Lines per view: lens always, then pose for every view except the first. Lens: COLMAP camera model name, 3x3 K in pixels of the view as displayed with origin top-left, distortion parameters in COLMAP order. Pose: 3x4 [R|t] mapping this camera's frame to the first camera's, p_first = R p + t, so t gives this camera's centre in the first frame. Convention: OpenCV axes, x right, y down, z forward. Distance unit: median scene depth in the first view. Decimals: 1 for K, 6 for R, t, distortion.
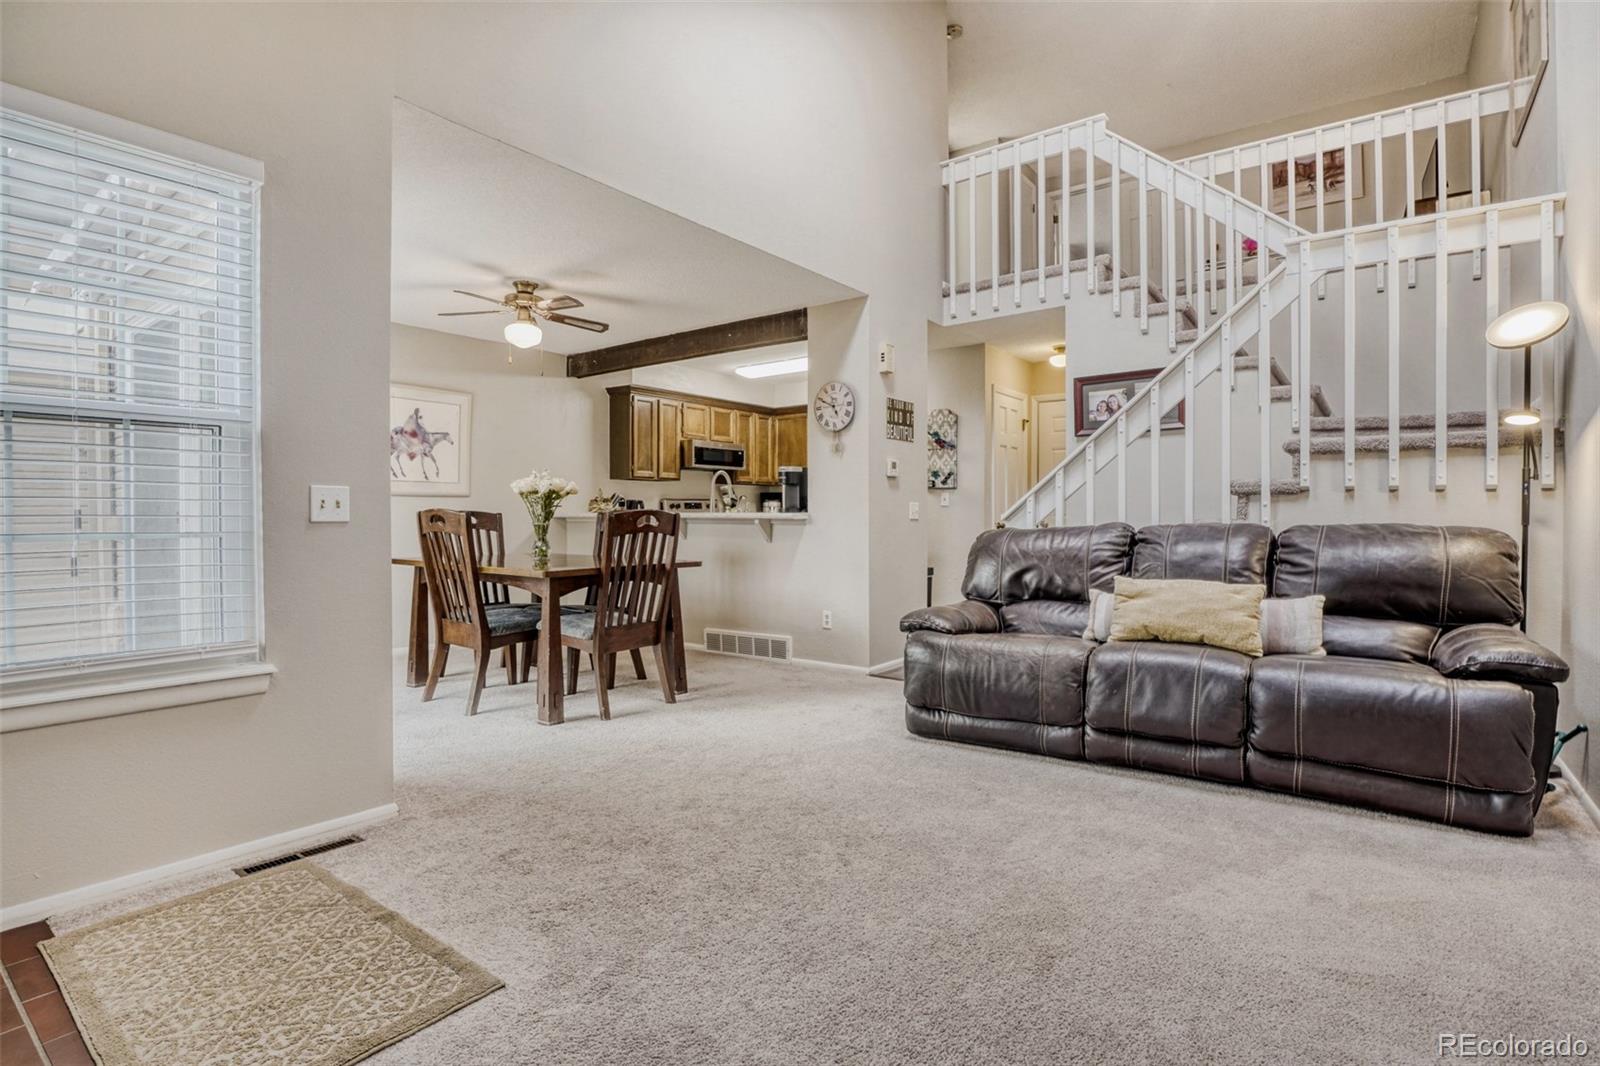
lens RADIAL K [[778.1, 0, 825.4], [0, 778.1, 520.5], [0, 0, 1]] dist [-0.022576, -0.000051]
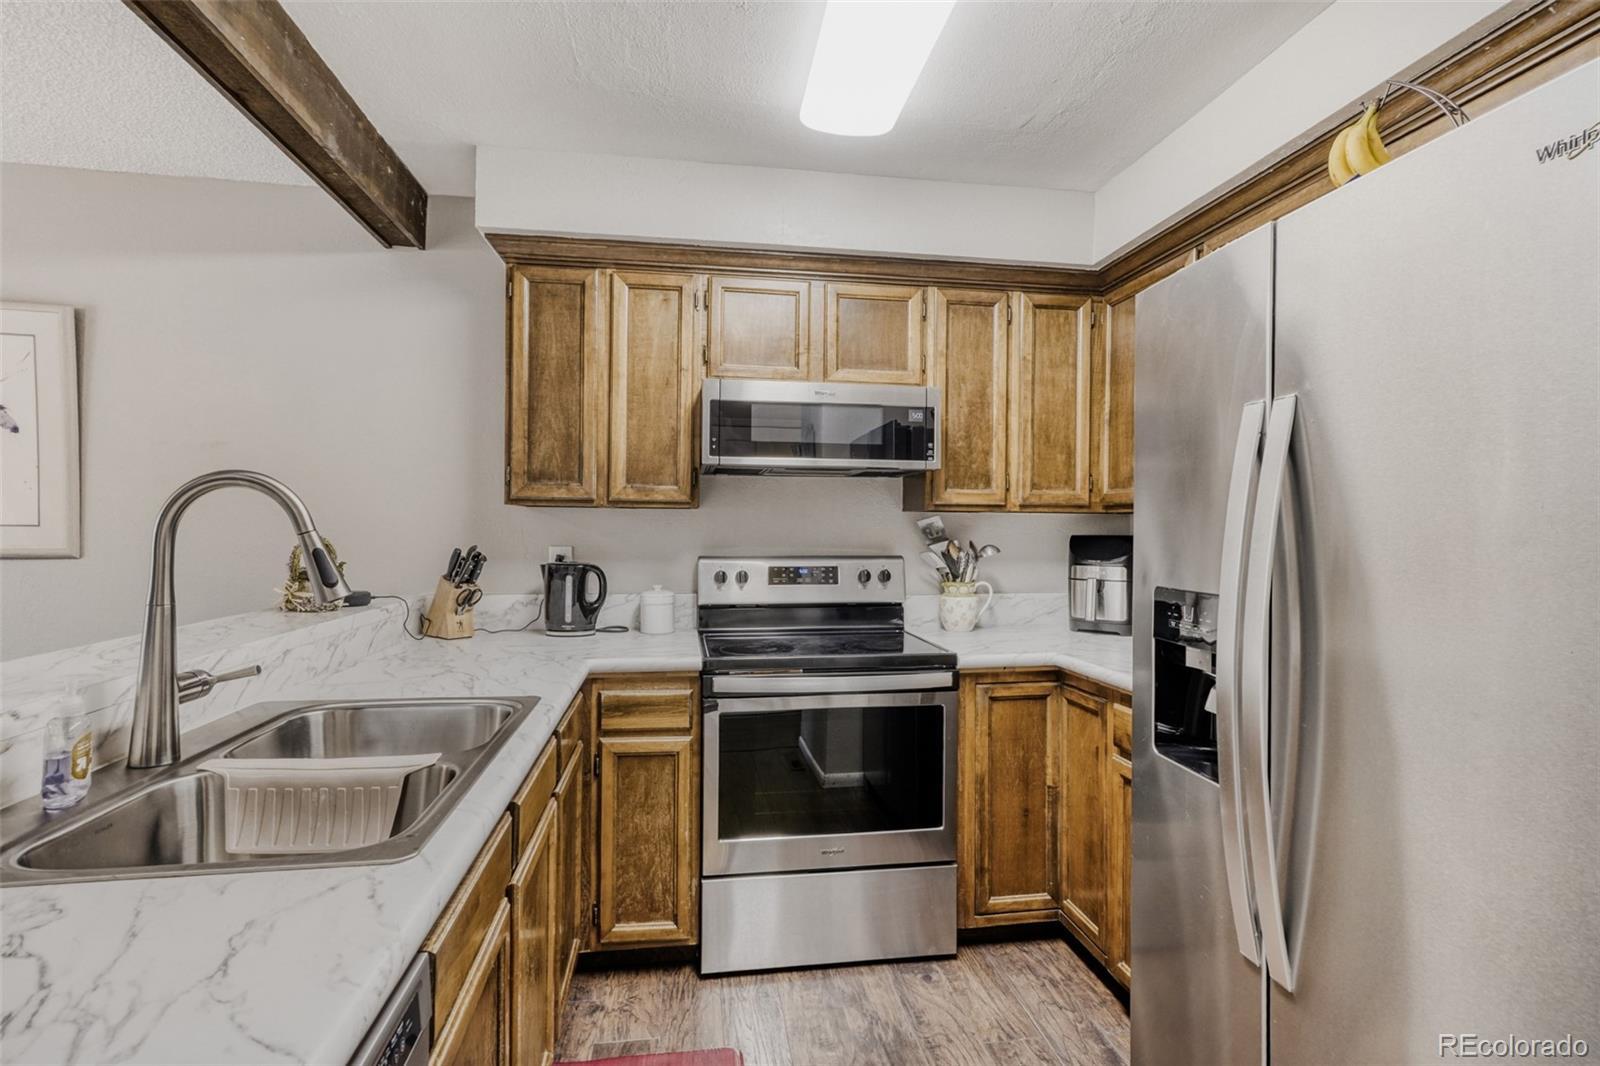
lens RADIAL K [[717.2, 0, 861.6], [0, 717.2, 530.7], [0, 0, 1]] dist [0.001701, 0.000243]
pose [[0.718131, 0.017295, -0.695693, 0.109915], [-0.015683, 0.999839, 0.008667, -0.059025], [0.695731, 0.004686, 0.718287, 1.086122]]
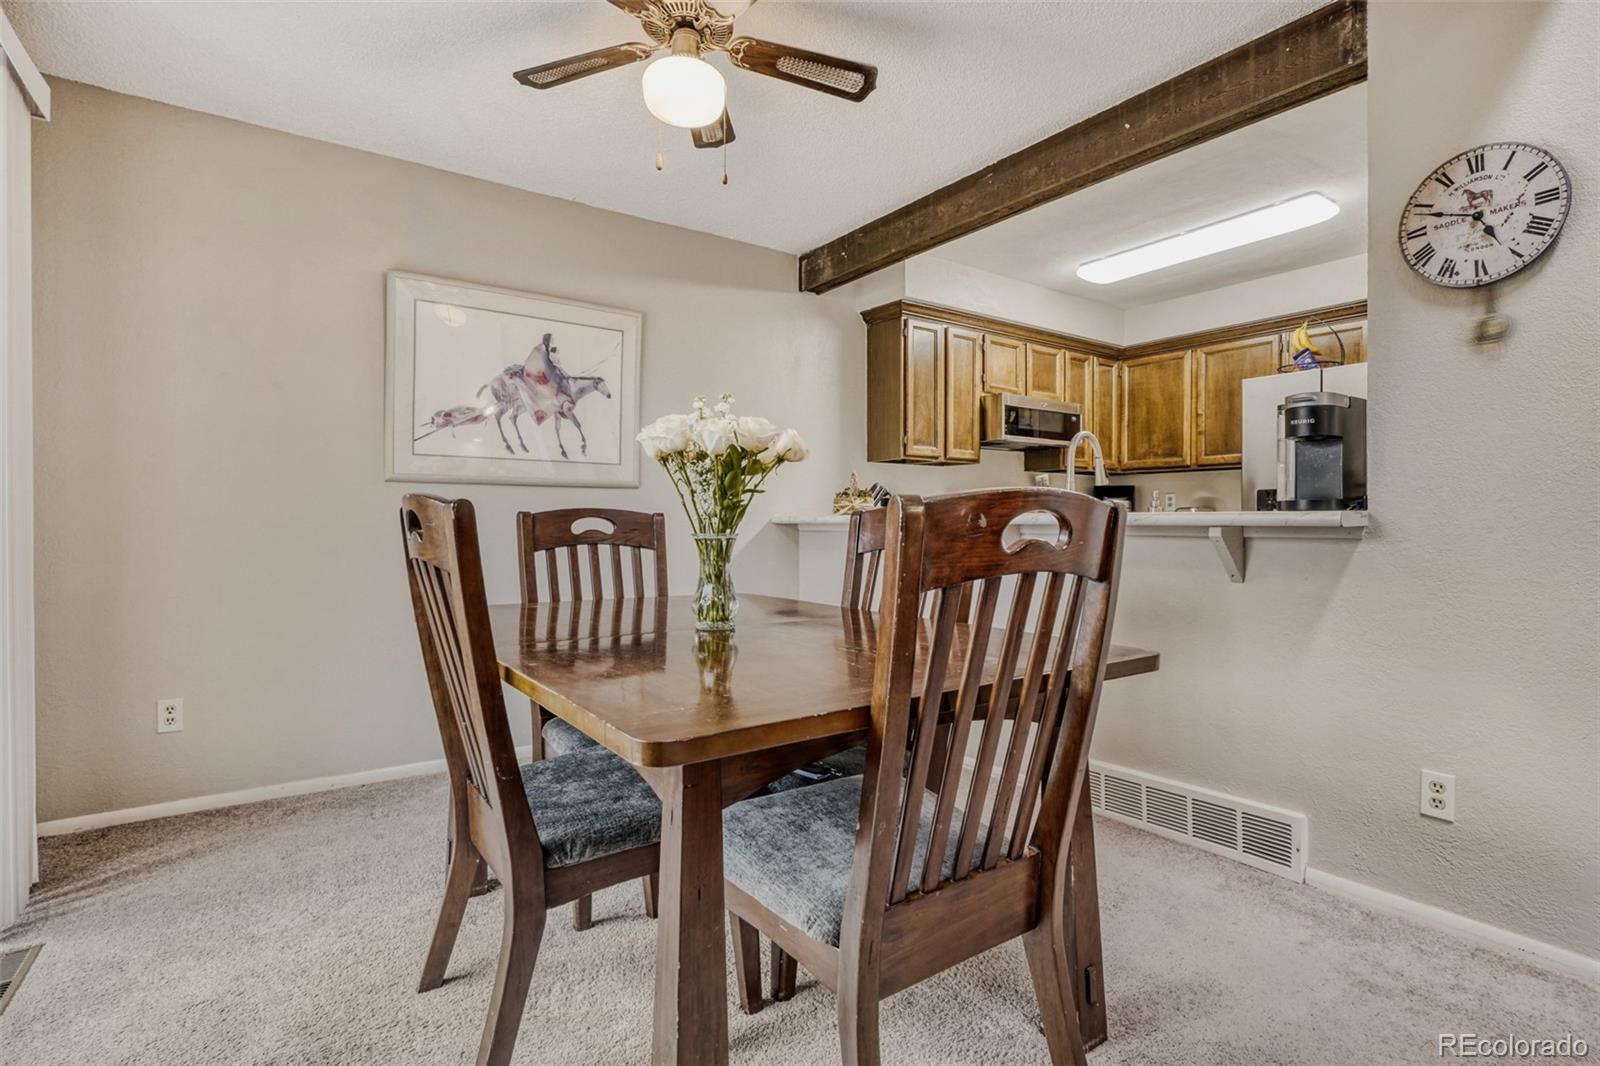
lens RADIAL K [[778.1, 0, 825.4], [0, 778.1, 520.5], [0, 0, 1]] dist [-0.022576, -0.000051]
pose [[0.952604, -0.000068, -0.304212, -0.155128], [-0.003565, 0.999929, -0.011385, 0.000319], [0.304191, 0.011930, 0.952536, 0.515457]]
